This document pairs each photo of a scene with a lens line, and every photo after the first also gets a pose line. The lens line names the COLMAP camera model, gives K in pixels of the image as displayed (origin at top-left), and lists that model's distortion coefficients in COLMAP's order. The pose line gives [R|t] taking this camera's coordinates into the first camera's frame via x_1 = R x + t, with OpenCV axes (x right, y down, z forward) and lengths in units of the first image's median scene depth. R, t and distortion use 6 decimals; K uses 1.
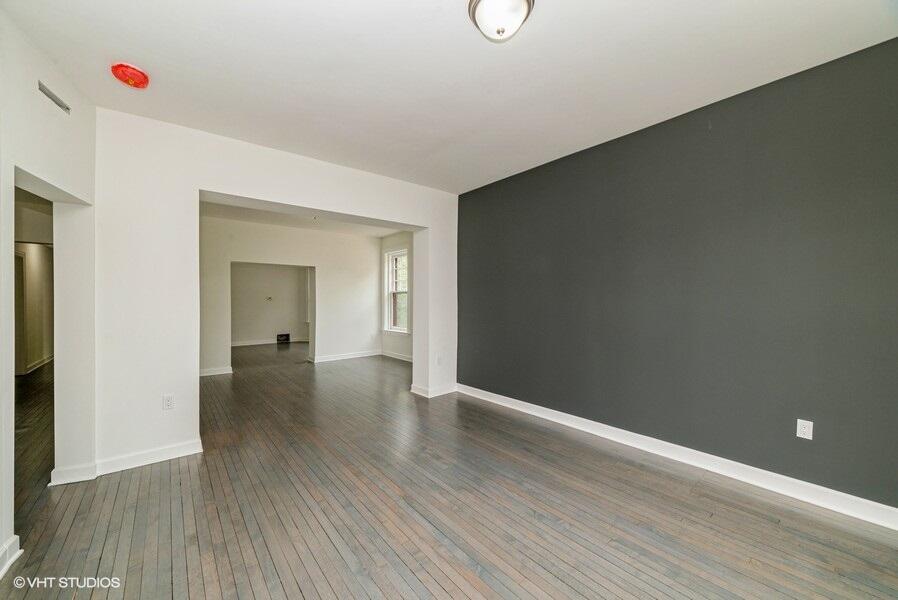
lens RADIAL K [[343.8, 0, 446.0], [0, 343.8, 299.8], [0, 0, 1]] dist [-0.000089, 0.000063]
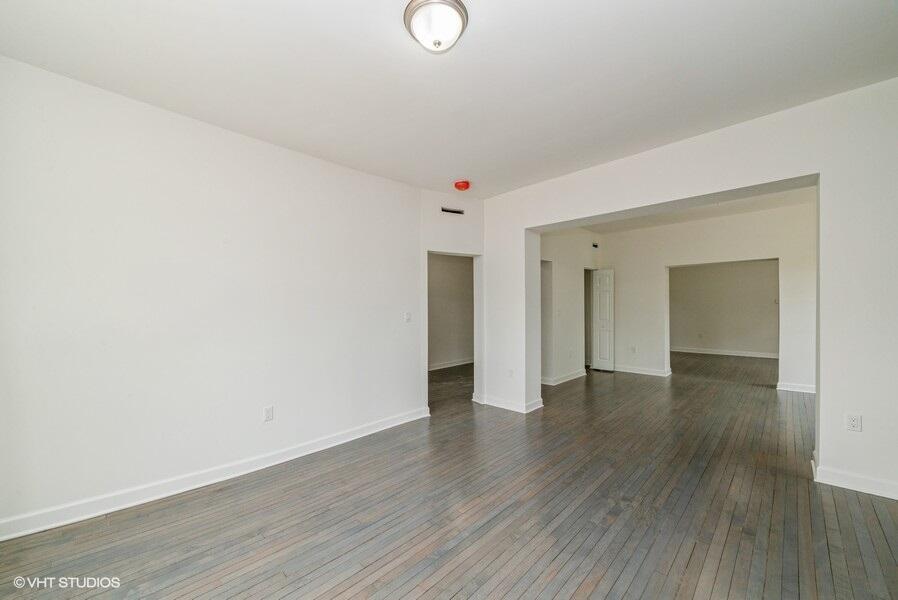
lens RADIAL K [[347.1, 0, 448.4], [0, 347.1, 307.6], [0, 0, 1]] dist [0.000331, 0.000079]
pose [[0.107652, 0.005348, -0.994174, 0.824650], [0.006069, 0.999963, 0.006037, -0.007404], [0.994170, -0.006684, 0.107615, 0.646932]]
